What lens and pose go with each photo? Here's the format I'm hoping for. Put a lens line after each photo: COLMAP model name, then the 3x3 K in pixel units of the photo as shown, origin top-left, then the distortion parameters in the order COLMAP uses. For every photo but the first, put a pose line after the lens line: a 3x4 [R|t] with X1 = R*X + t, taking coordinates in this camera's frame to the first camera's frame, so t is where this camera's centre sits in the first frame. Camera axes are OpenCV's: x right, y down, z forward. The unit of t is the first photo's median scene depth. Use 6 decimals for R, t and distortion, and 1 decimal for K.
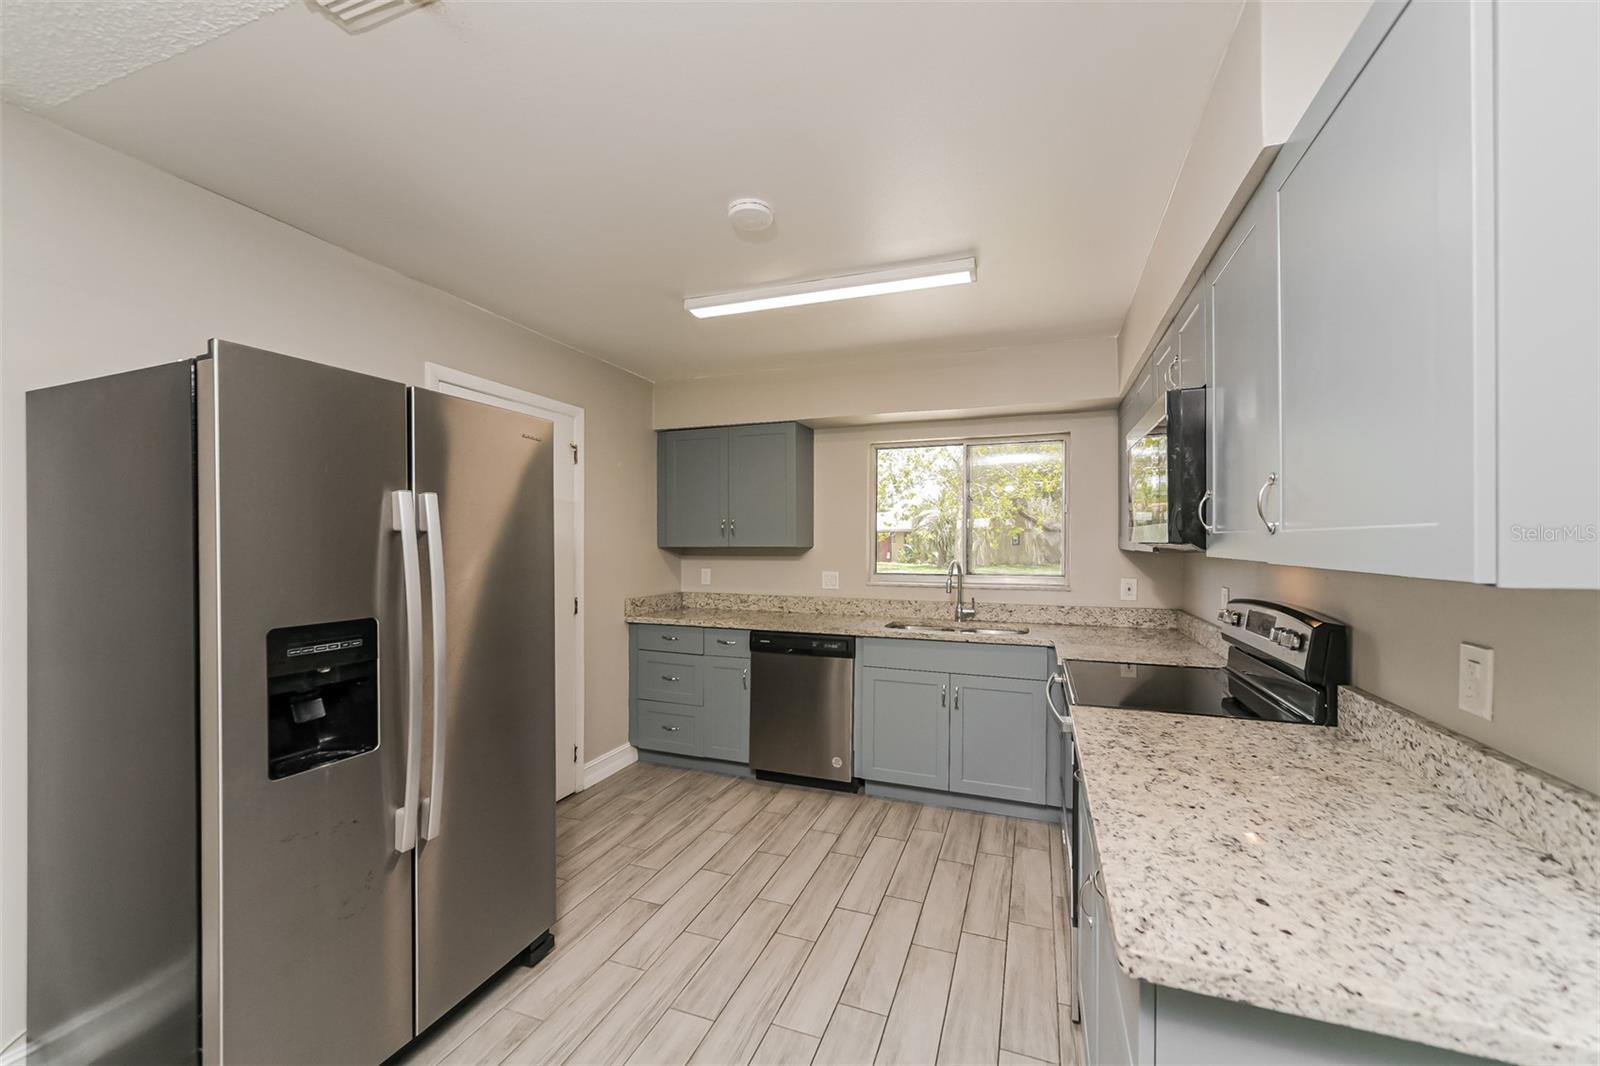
lens RADIAL K [[615.5, 0, 802.0], [0, 615.5, 540.7], [0, 0, 1]] dist [-0.001422, -0.000043]
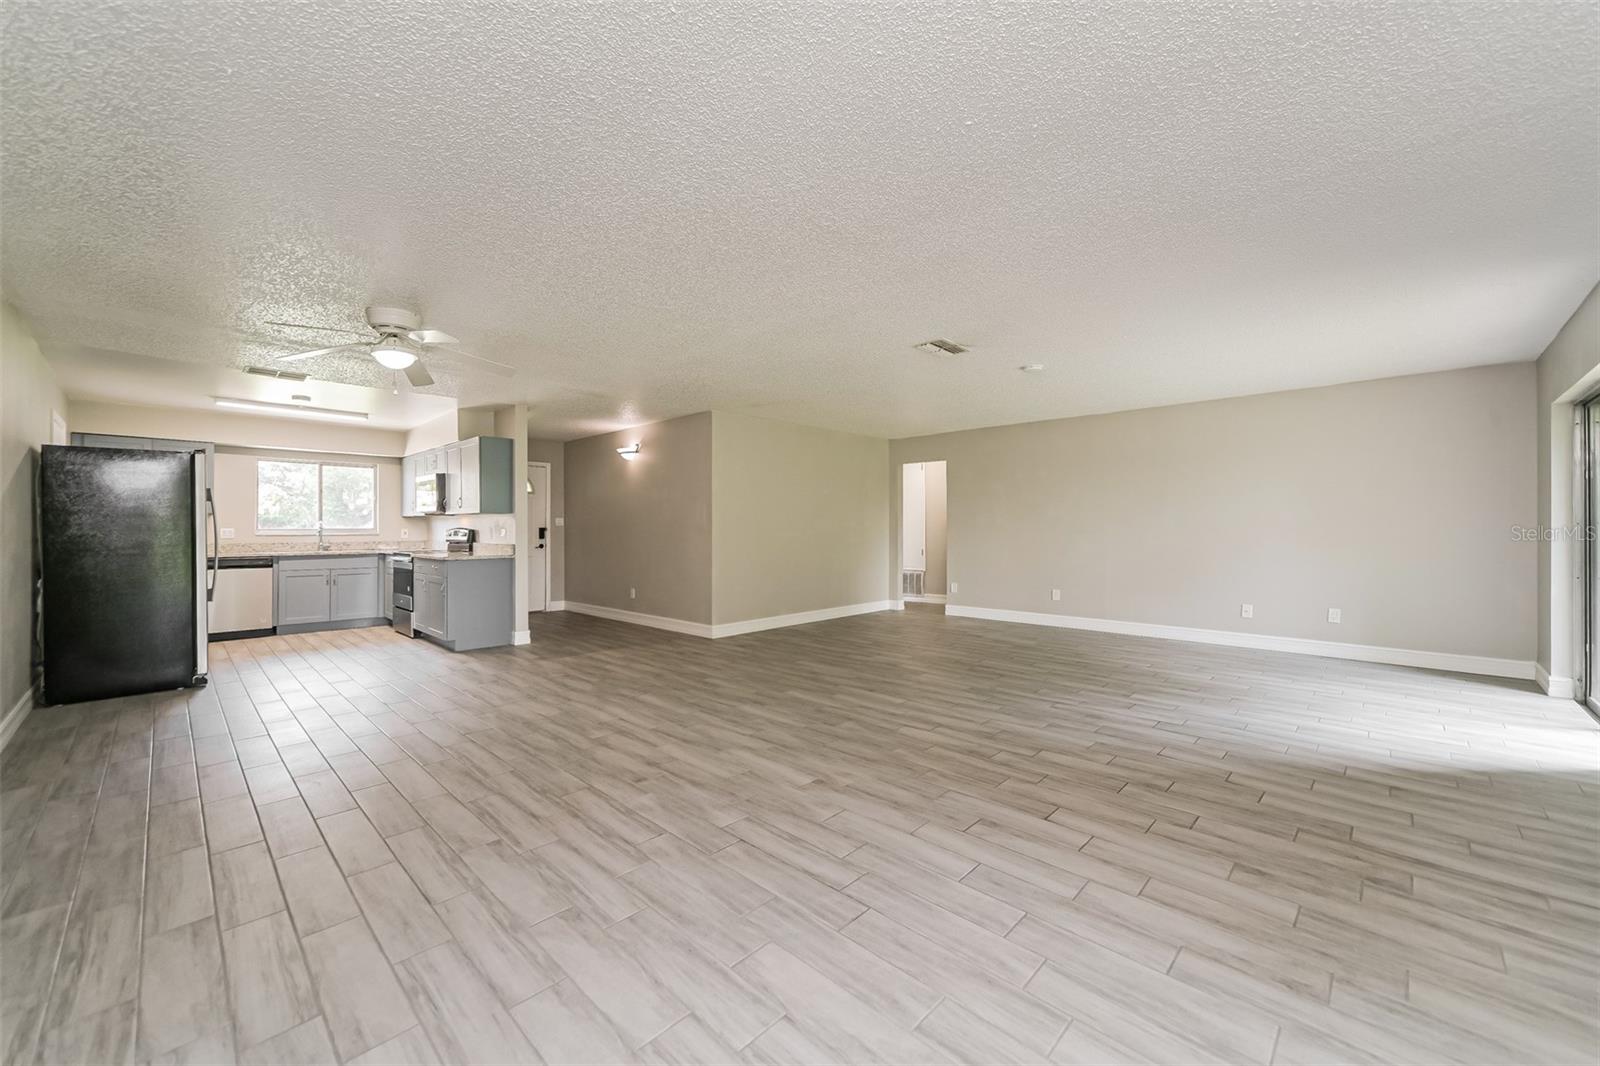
lens RADIAL K [[615.5, 0, 803.4], [0, 615.5, 533.2], [0, 0, 1]] dist [-0.001422, -0.000043]
pose [[0.390542, -0.007809, 0.920552, -1.064362], [-0.002139, 0.999954, 0.009390, 0.051695], [-0.920582, -0.005636, 0.390507, -1.361229]]
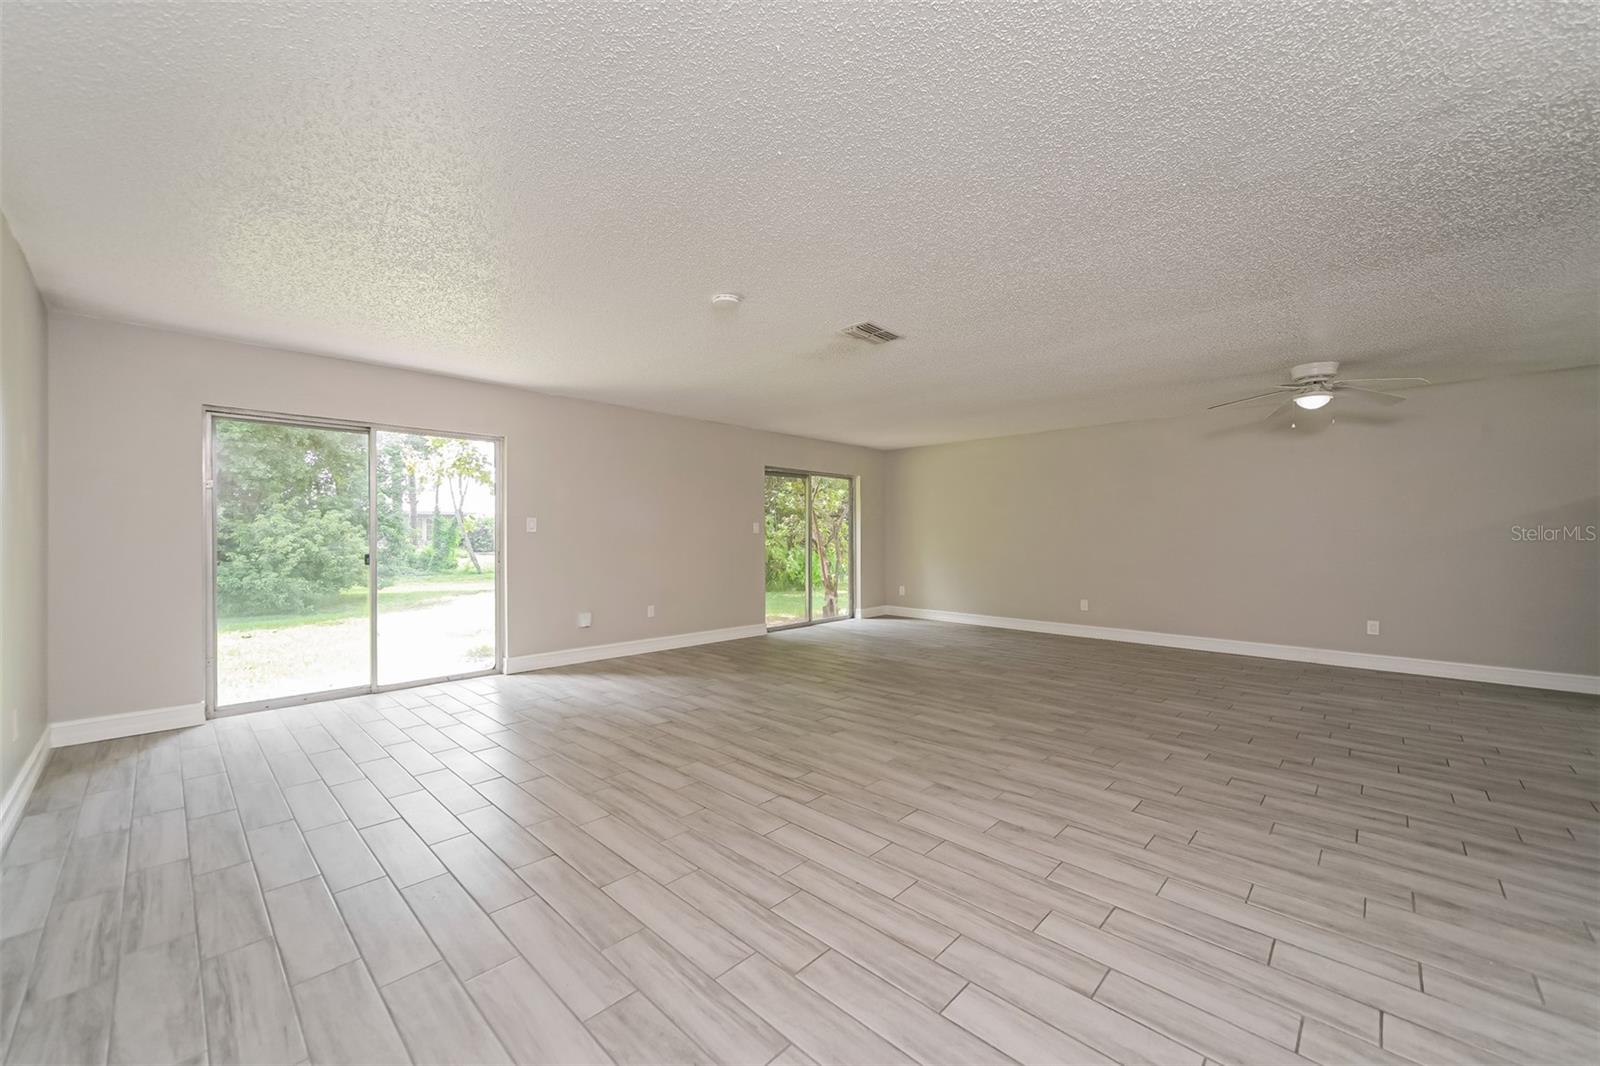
lens RADIAL K [[615.5, 0, 815.0], [0, 615.5, 529.9], [0, 0, 1]] dist [-0.001422, -0.000043]
pose [[-0.375522, -0.008348, -0.926776, 1.207973], [0.008353, 0.999888, -0.012391, 0.055504], [0.926776, -0.012394, -0.375410, -0.819135]]
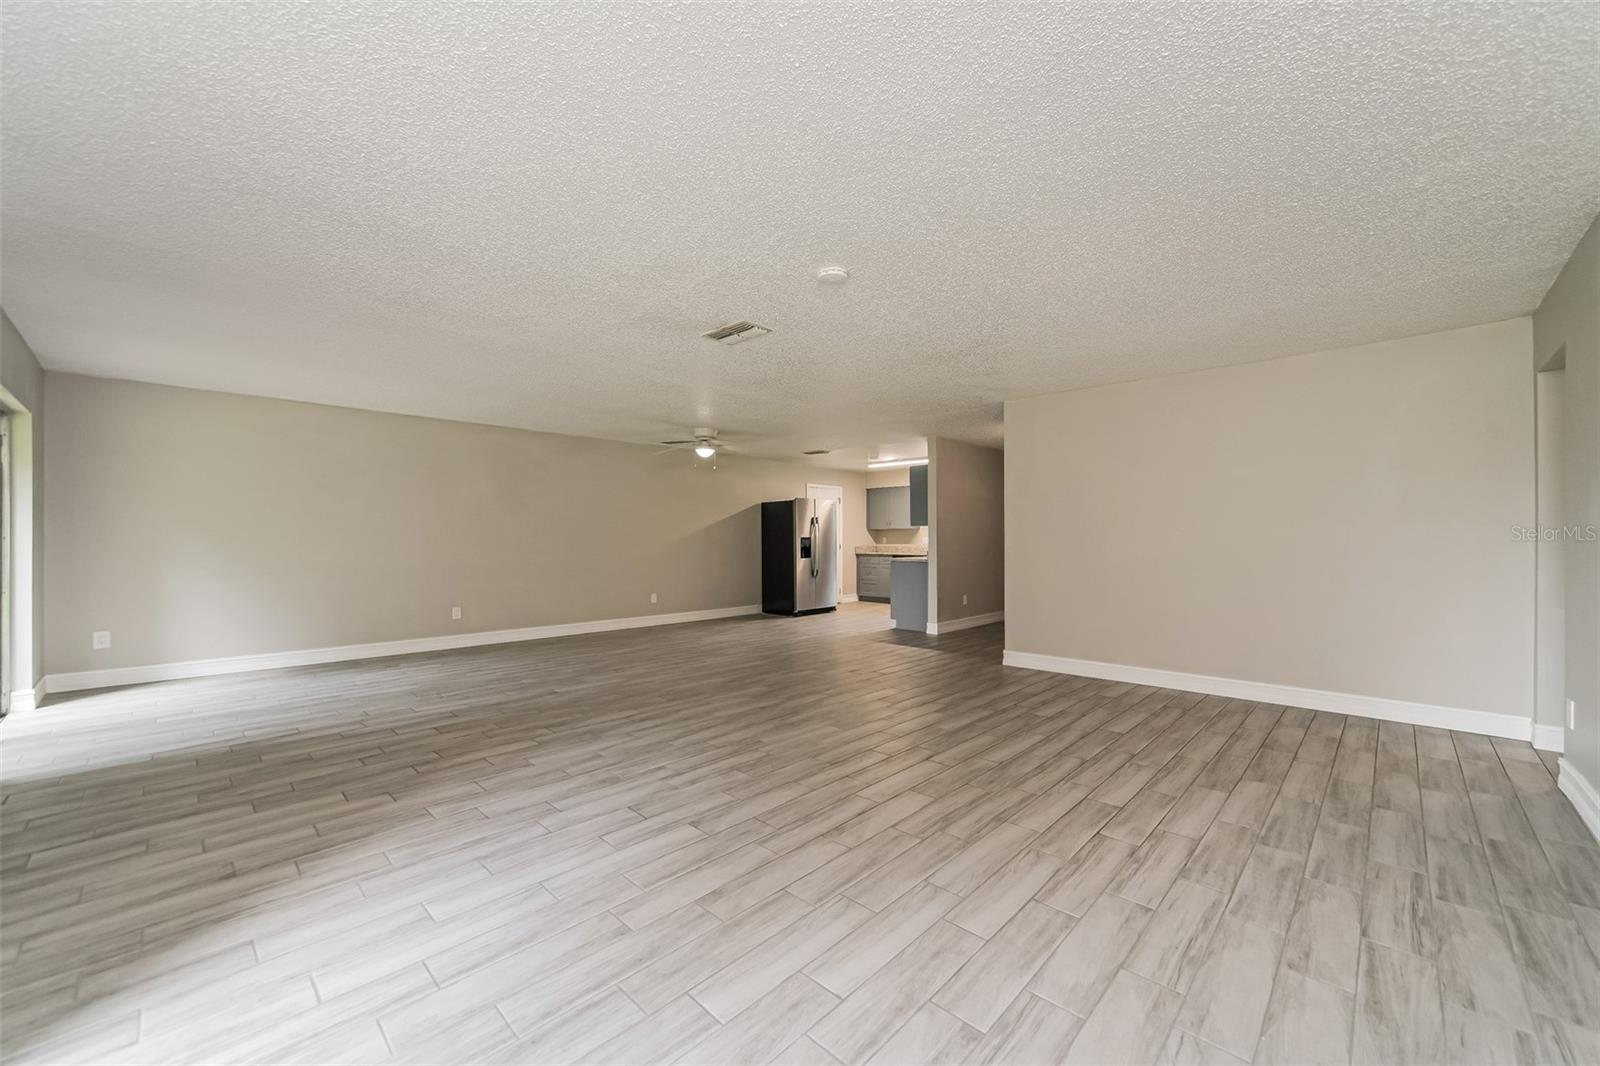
lens RADIAL K [[615.5, 0, 789.6], [0, 615.5, 541.3], [0, 0, 1]] dist [-0.001422, -0.000043]
pose [[0.918483, 0.002843, -0.395451, 0.669413], [0.001331, 0.999946, 0.010279, 0.048895], [0.395459, -0.009968, 0.918430, -2.075432]]
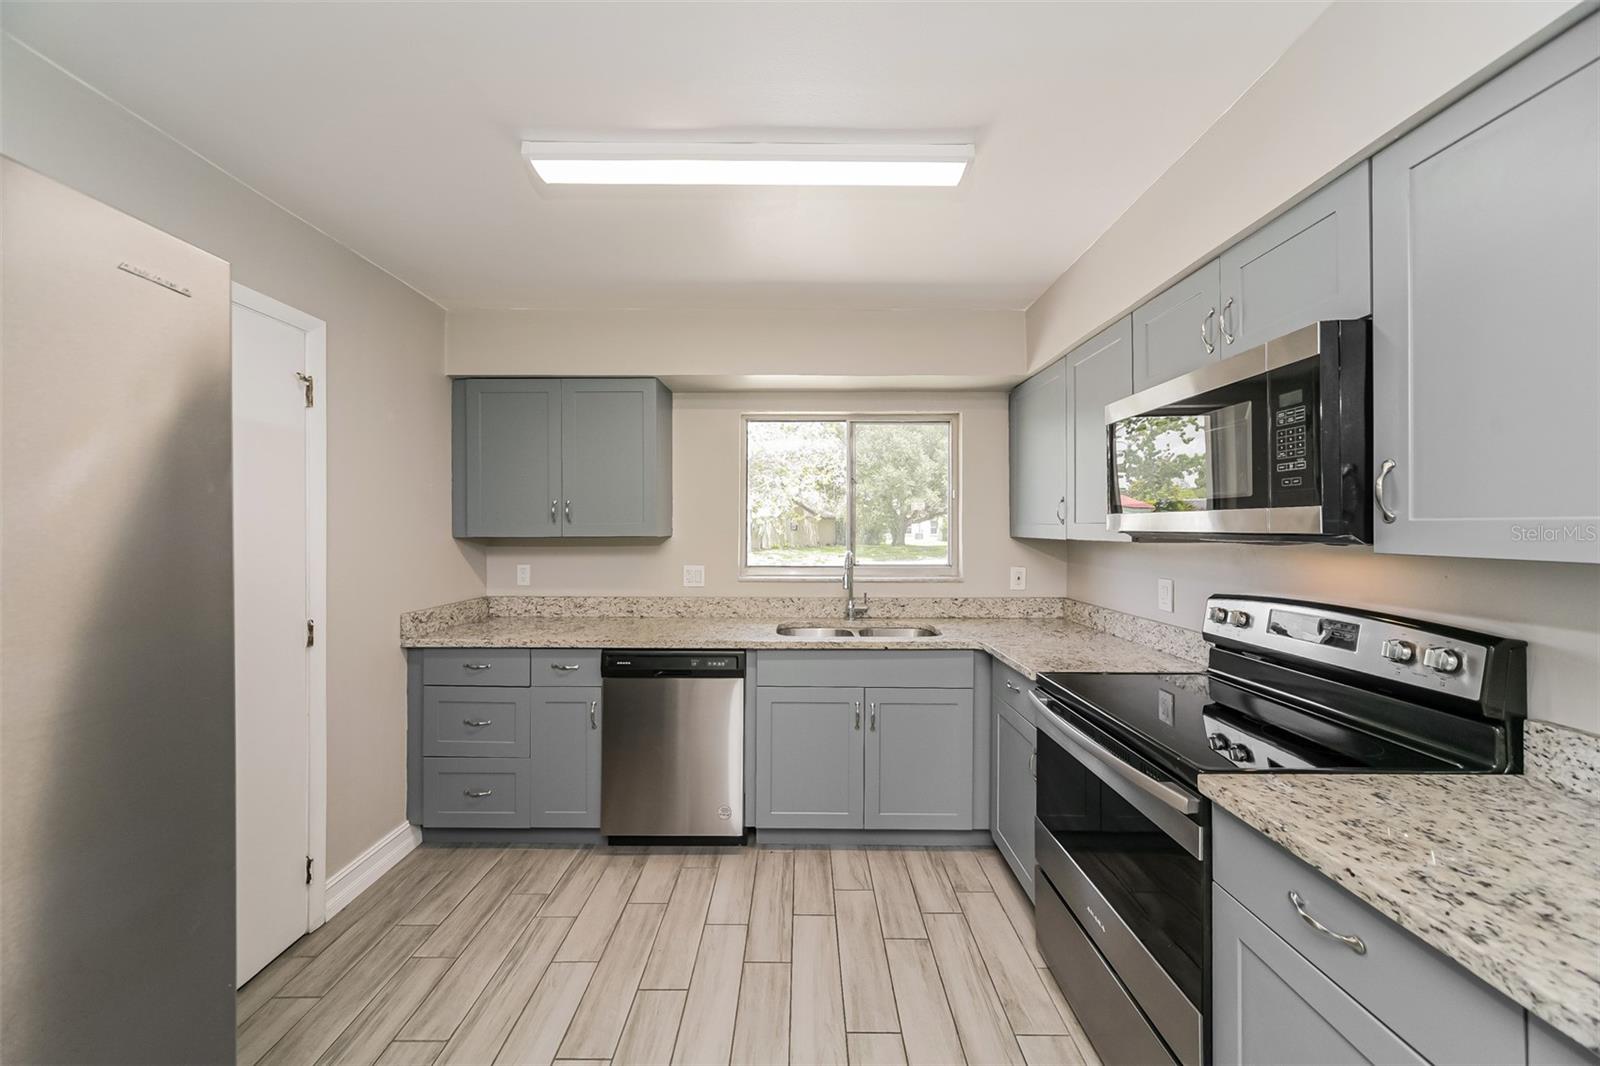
lens RADIAL K [[552.4, 0, 795.7], [0, 552.4, 526.8], [0, 0, 1]] dist [-0.003968, 0.000472]
pose [[0.937925, 0.000022, 0.346839, -0.097666], [-0.000098, 1.000000, 0.000204, -0.002465], [-0.346839, -0.000225, 0.937925, 0.301582]]
